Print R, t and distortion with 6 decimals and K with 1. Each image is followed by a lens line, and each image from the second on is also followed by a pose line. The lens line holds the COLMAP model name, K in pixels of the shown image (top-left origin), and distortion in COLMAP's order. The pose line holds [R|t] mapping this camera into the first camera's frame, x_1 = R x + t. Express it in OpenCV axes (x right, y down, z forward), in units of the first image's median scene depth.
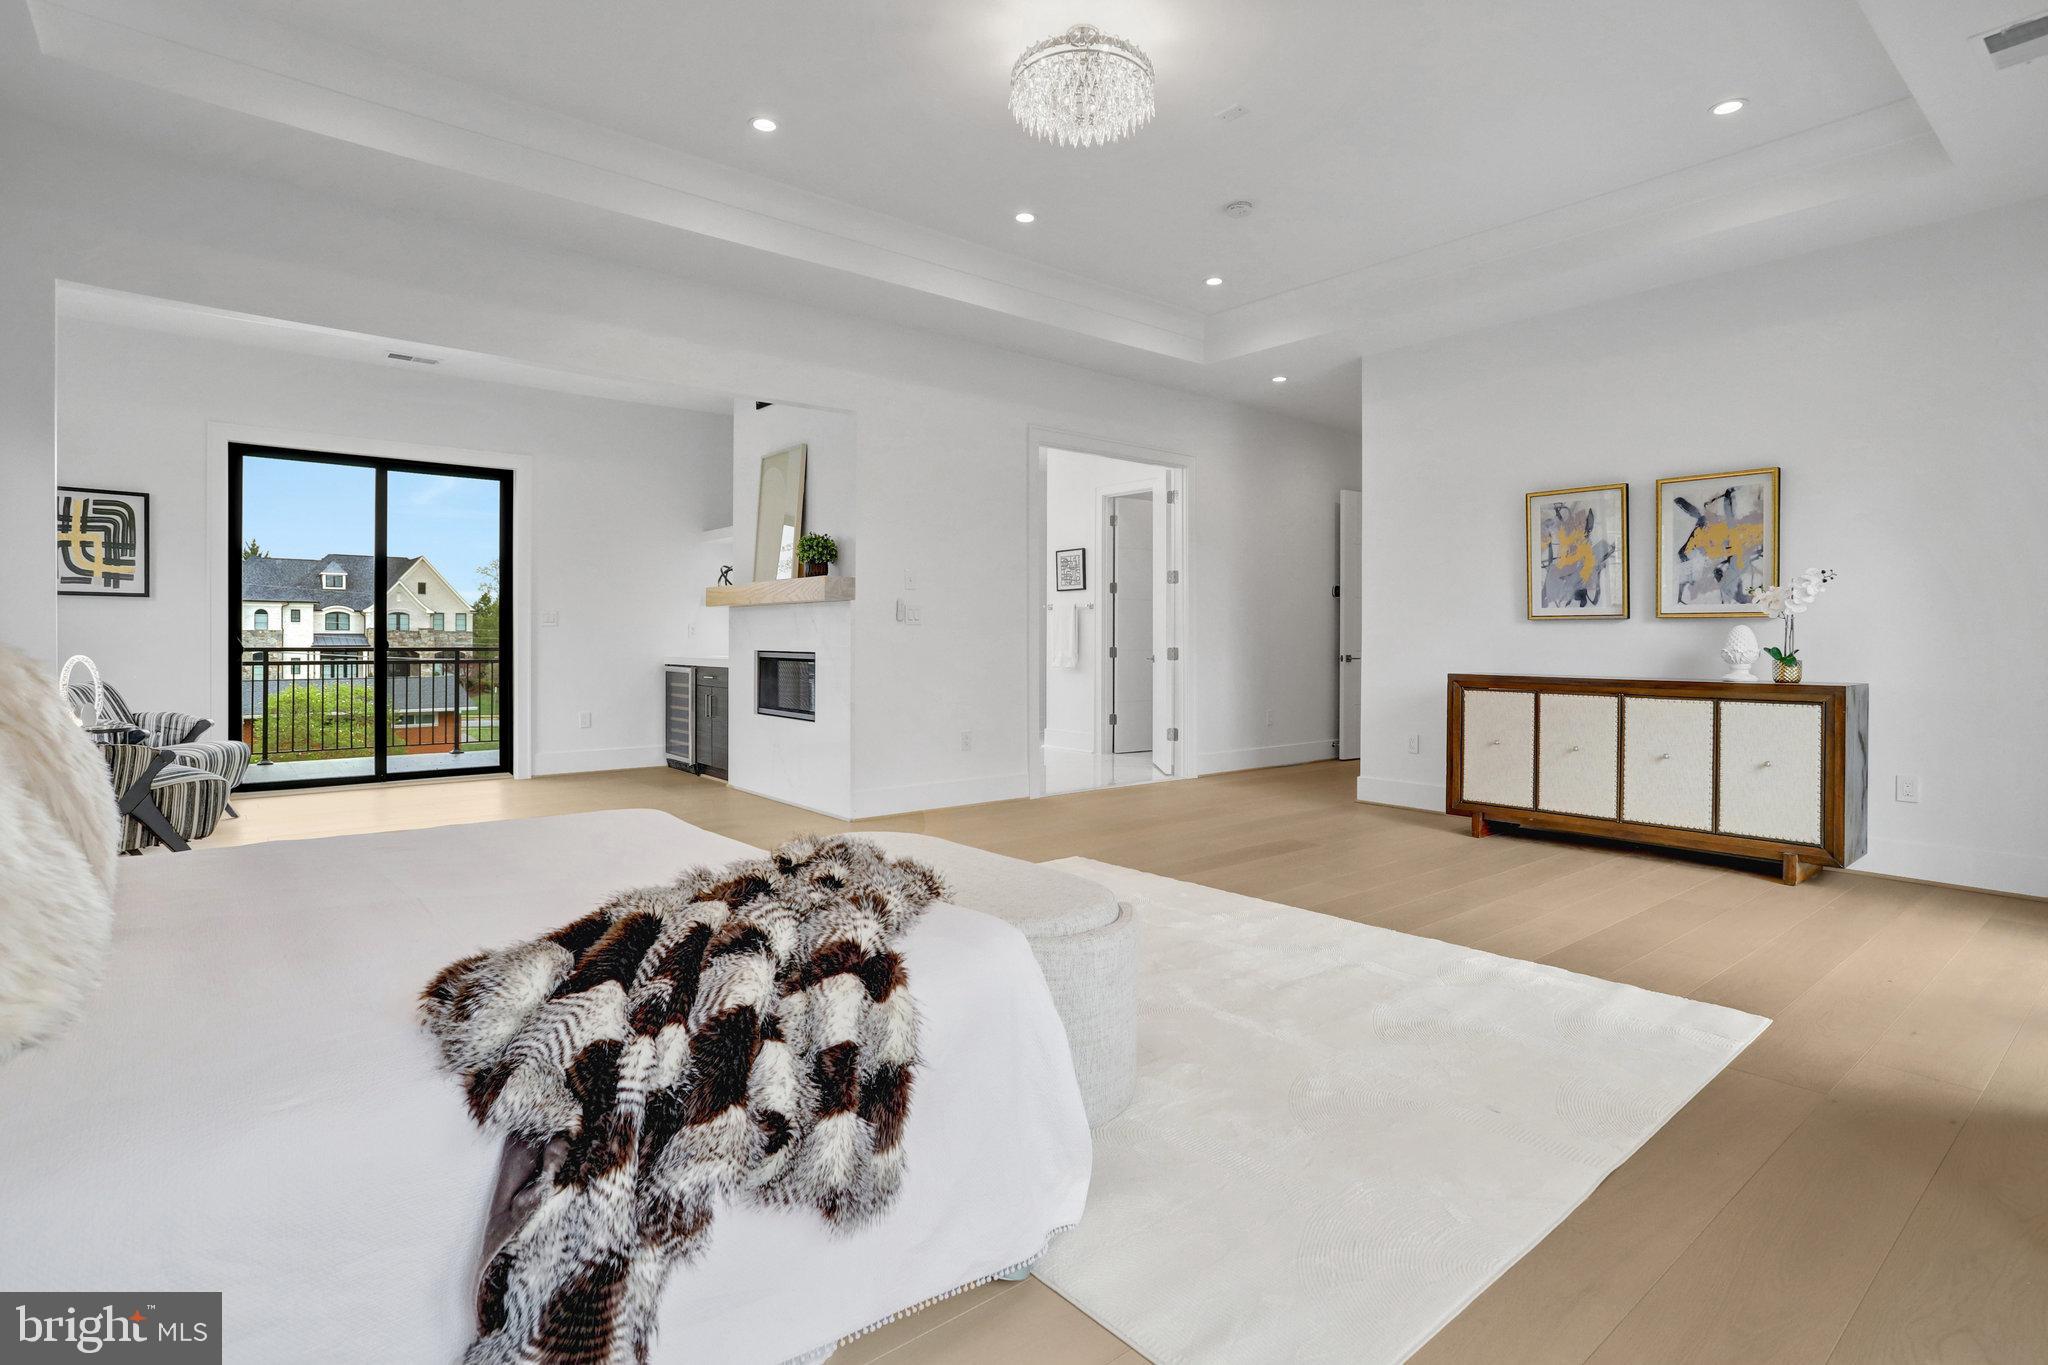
lens RADIAL K [[1000.3, 0, 1026.8], [0, 1000.3, 635.9], [0, 0, 1]] dist [-0.001496, -0.000192]
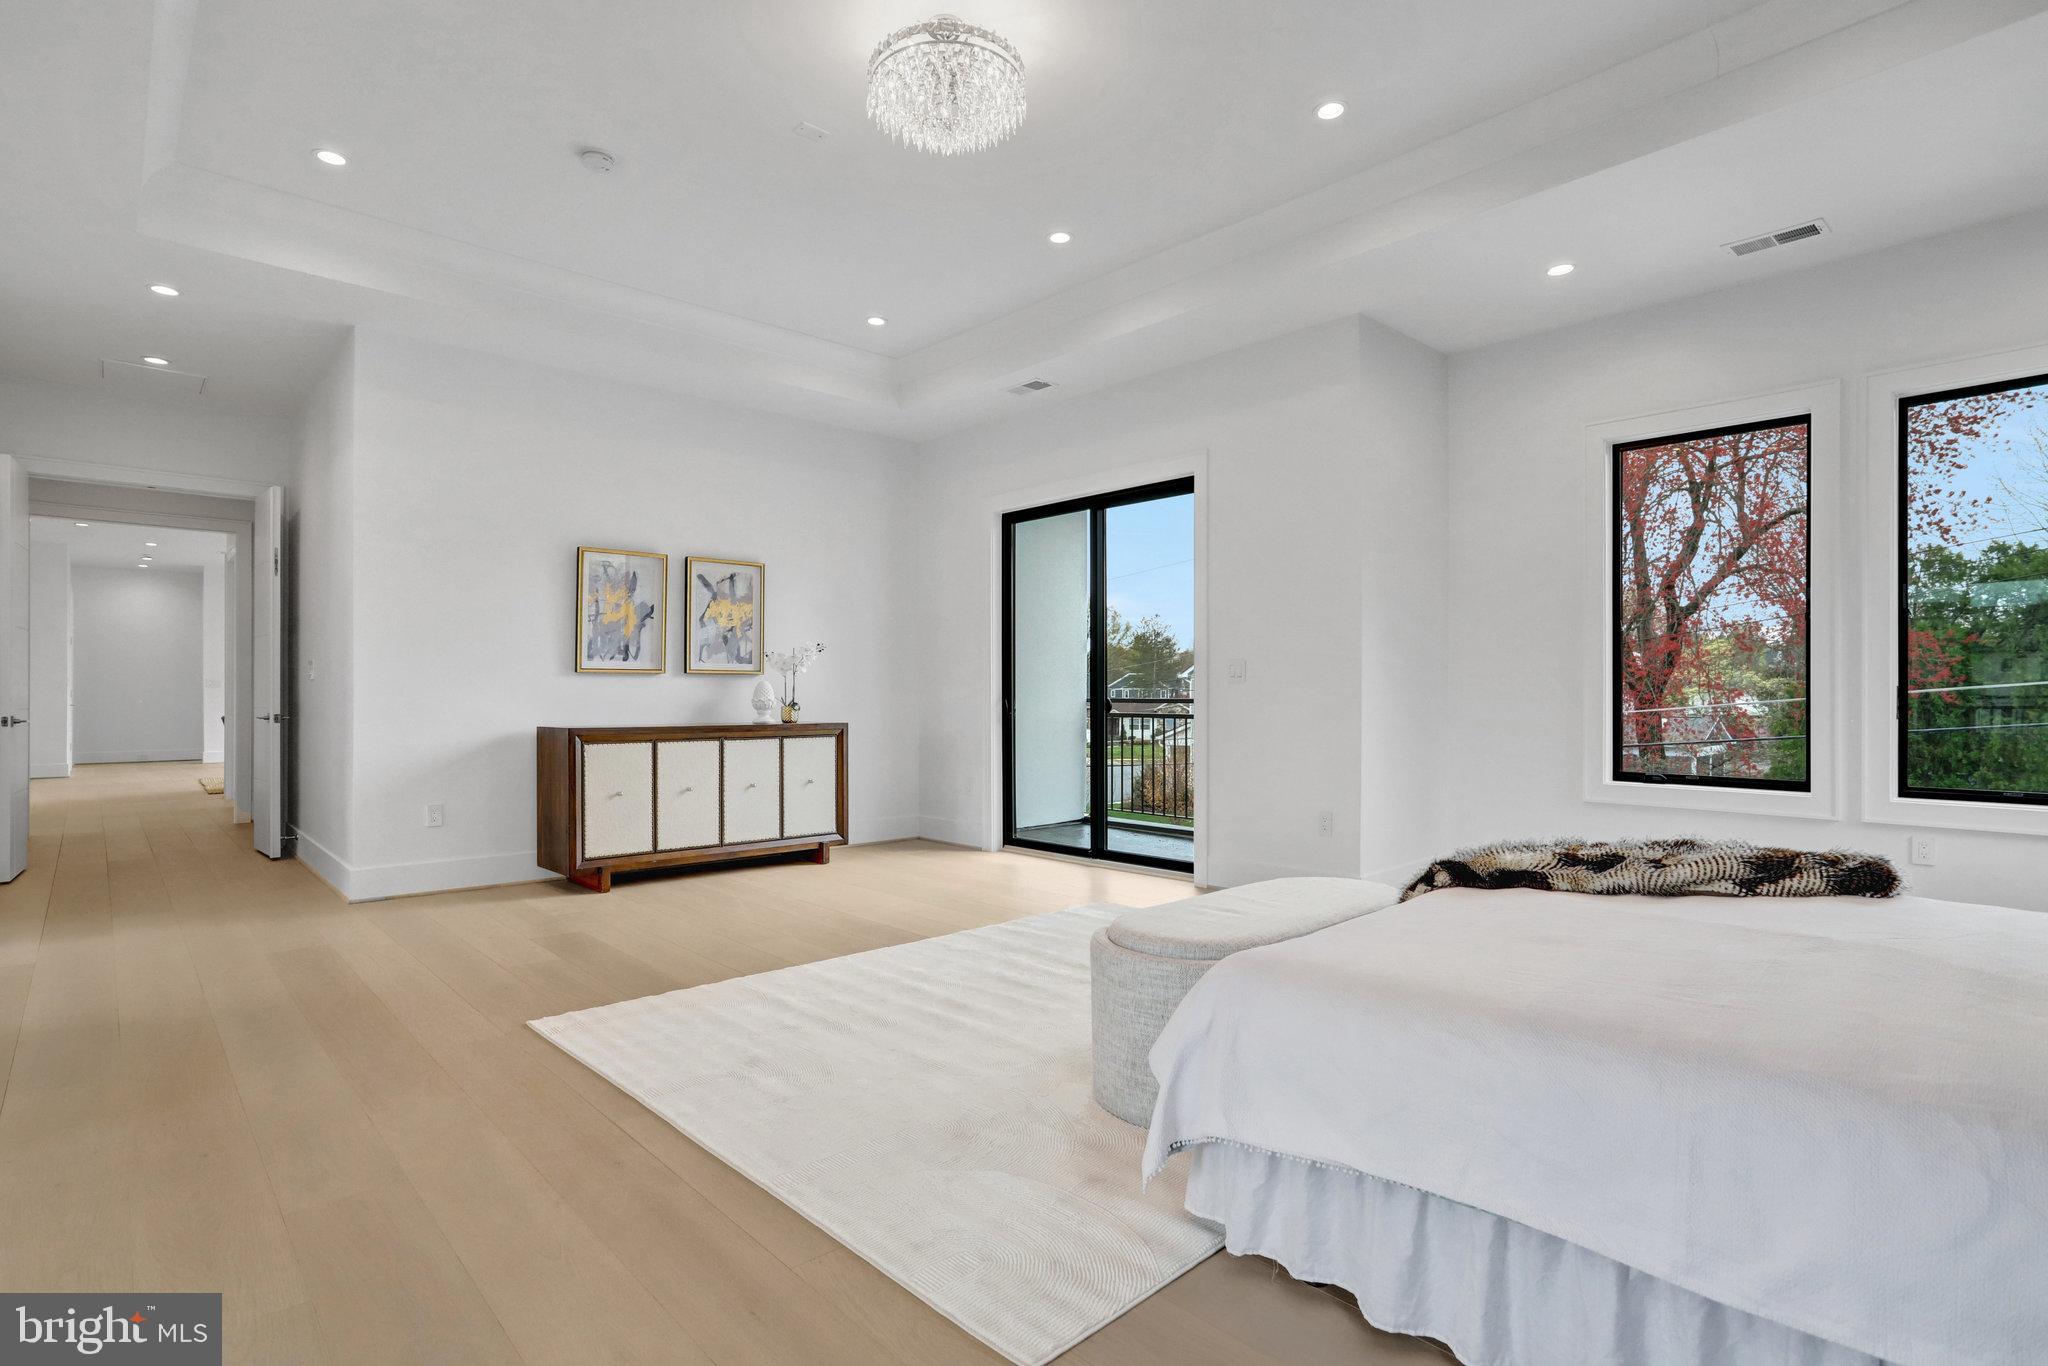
lens RADIAL K [[1041.6, 0, 1024.0], [0, 1041.6, 683.0], [0, 0, 1]] dist [0.001221, 0.000175]
pose [[-0.038109, 0.003946, 0.999266, -0.625020], [-0.005140, 0.999978, -0.004145, -0.003492], [-0.999260, -0.005294, -0.038088, 0.658702]]
